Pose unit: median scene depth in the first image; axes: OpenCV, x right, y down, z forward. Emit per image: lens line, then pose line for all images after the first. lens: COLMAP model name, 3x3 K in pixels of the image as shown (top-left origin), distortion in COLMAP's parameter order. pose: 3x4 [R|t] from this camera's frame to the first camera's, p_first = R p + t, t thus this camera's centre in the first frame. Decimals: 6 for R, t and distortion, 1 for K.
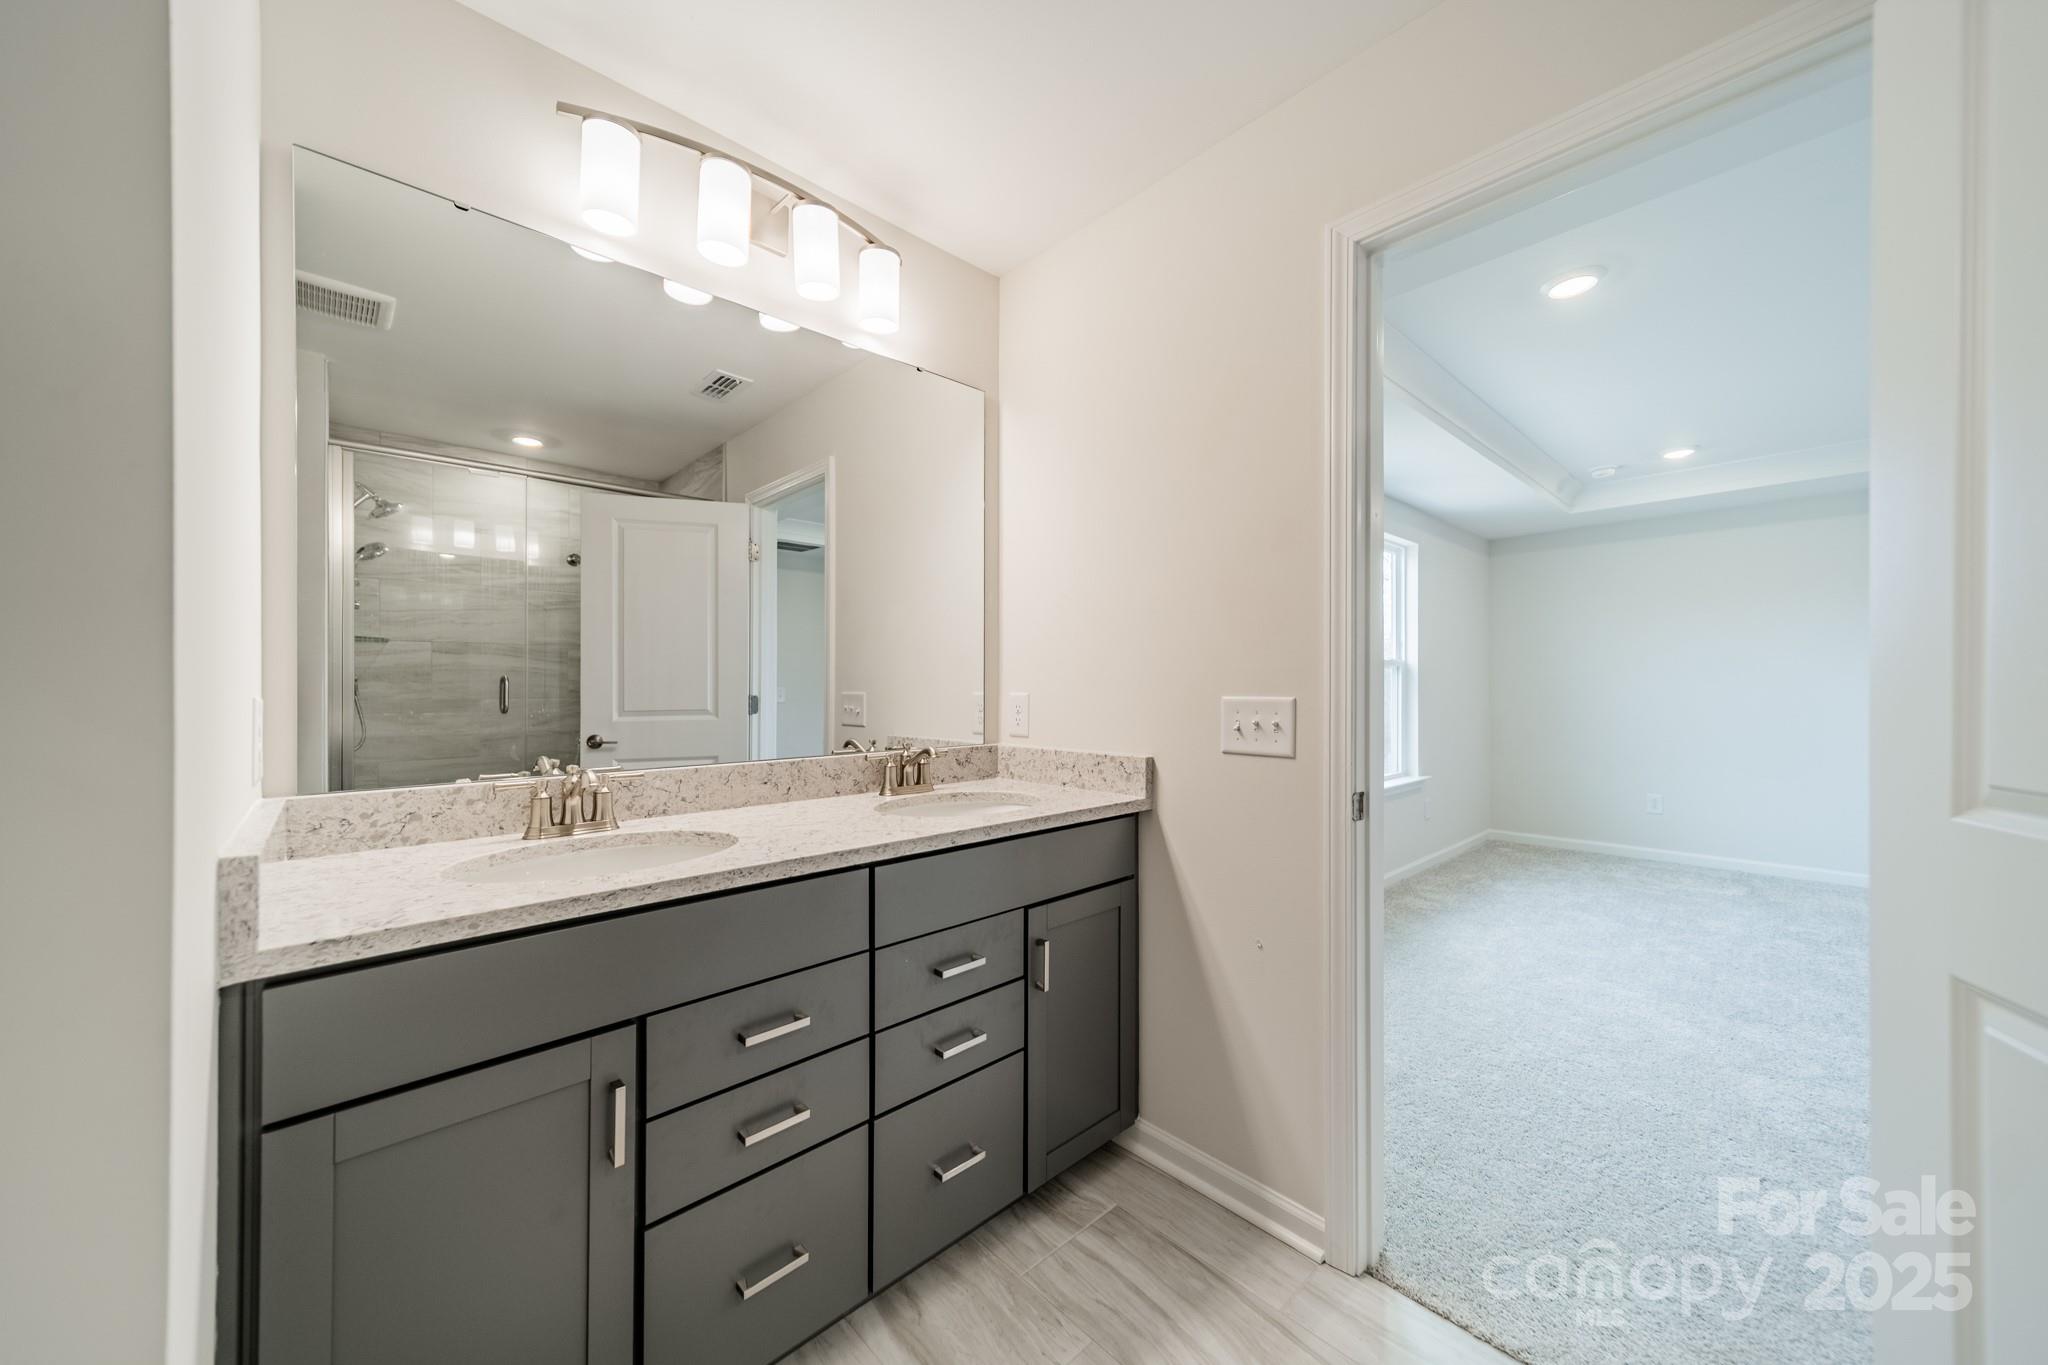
lens RADIAL K [[735.4, 0, 1028.5], [0, 735.4, 683.1], [0, 0, 1]] dist [0.007743, 0.000116]
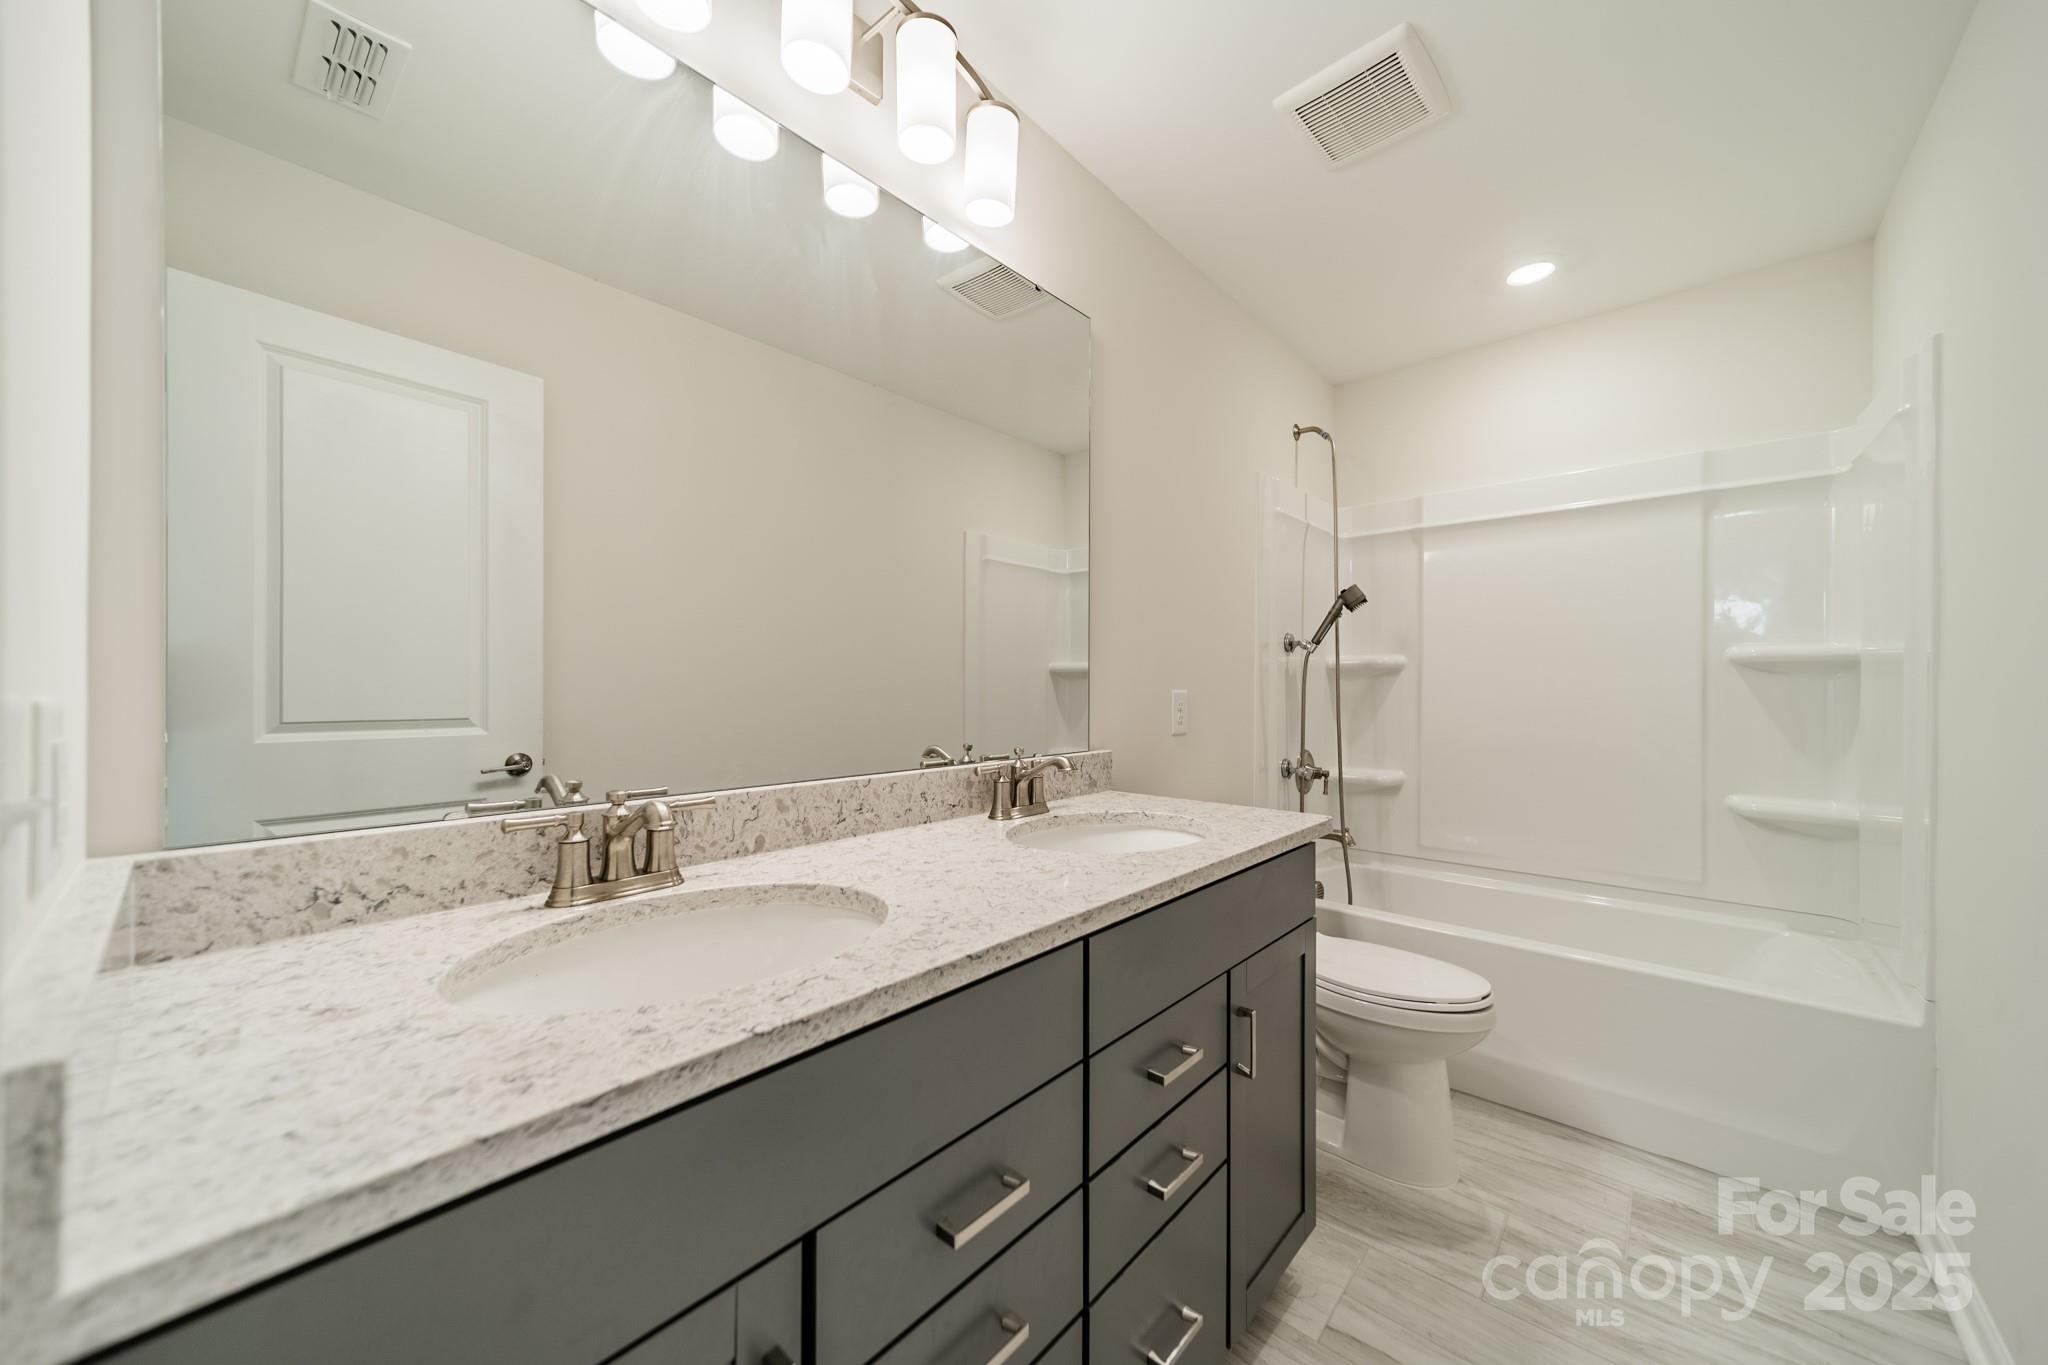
lens RADIAL K [[735.4, 0, 1031.6], [0, 735.4, 684.9], [0, 0, 1]] dist [0.007743, 0.000116]
pose [[0.995933, 0.002370, 0.090067, -0.242742], [-0.001990, 0.999989, -0.004310, 0.015626], [-0.090076, 0.004113, 0.995926, 0.243430]]
